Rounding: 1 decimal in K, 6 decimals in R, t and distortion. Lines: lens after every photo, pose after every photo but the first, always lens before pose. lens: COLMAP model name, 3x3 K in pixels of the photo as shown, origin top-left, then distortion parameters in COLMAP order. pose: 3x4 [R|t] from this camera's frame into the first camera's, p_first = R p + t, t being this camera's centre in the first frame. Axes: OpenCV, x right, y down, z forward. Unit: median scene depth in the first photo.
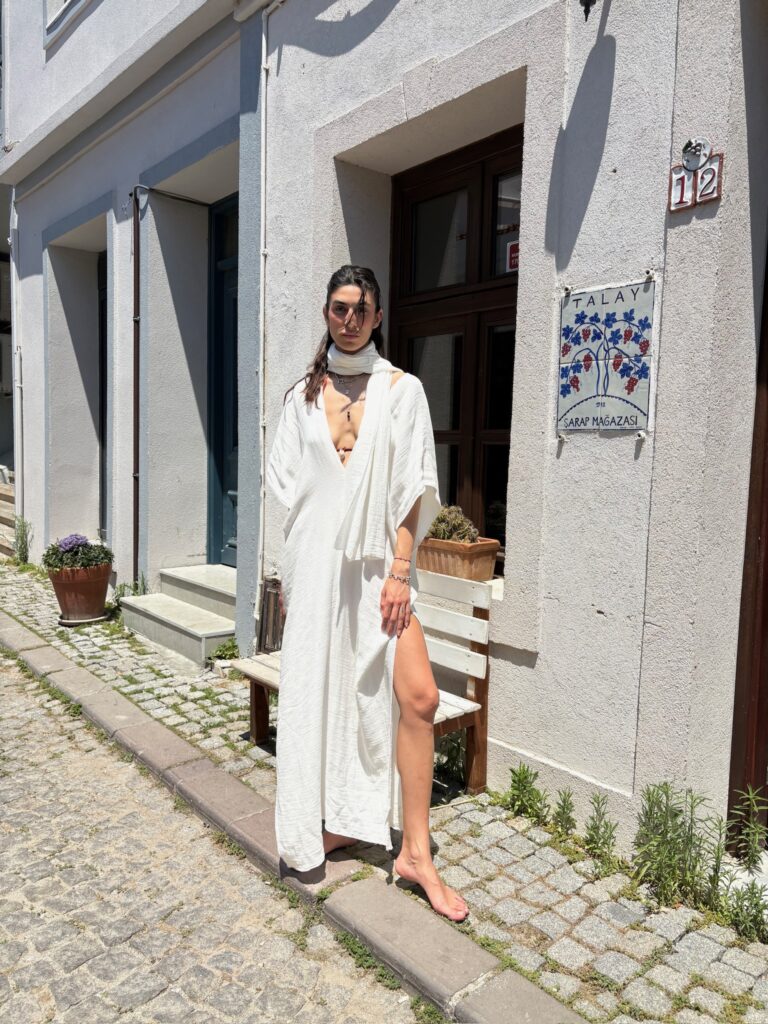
lens RADIAL K [[778.5, 0, 380.2], [0, 778.5, 507.5], [0, 0, 1]] dist [-0.000523, -0.026052]
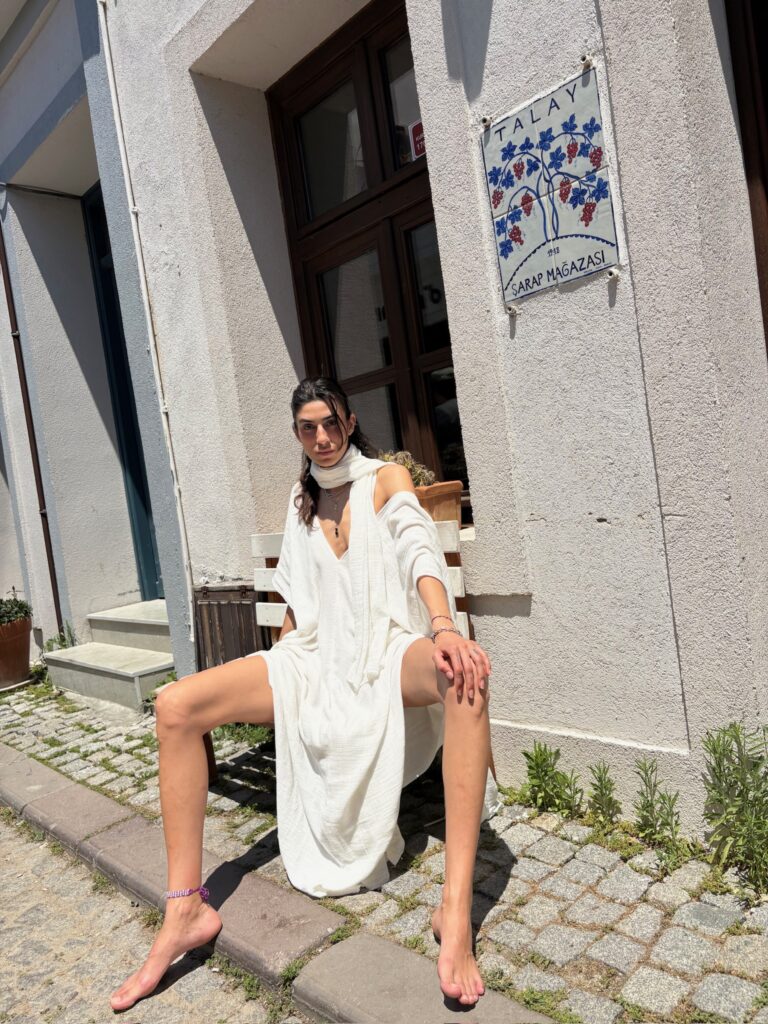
lens RADIAL K [[778.5, 0, 391.4], [0, 778.5, 509.9], [0, 0, 1]] dist [-0.000523, -0.026052]
pose [[0.984421, -0.166407, 0.056786, 0.038373], [0.168803, 0.984823, -0.040372, 0.116183], [-0.049206, 0.049329, 0.997570, 0.244905]]
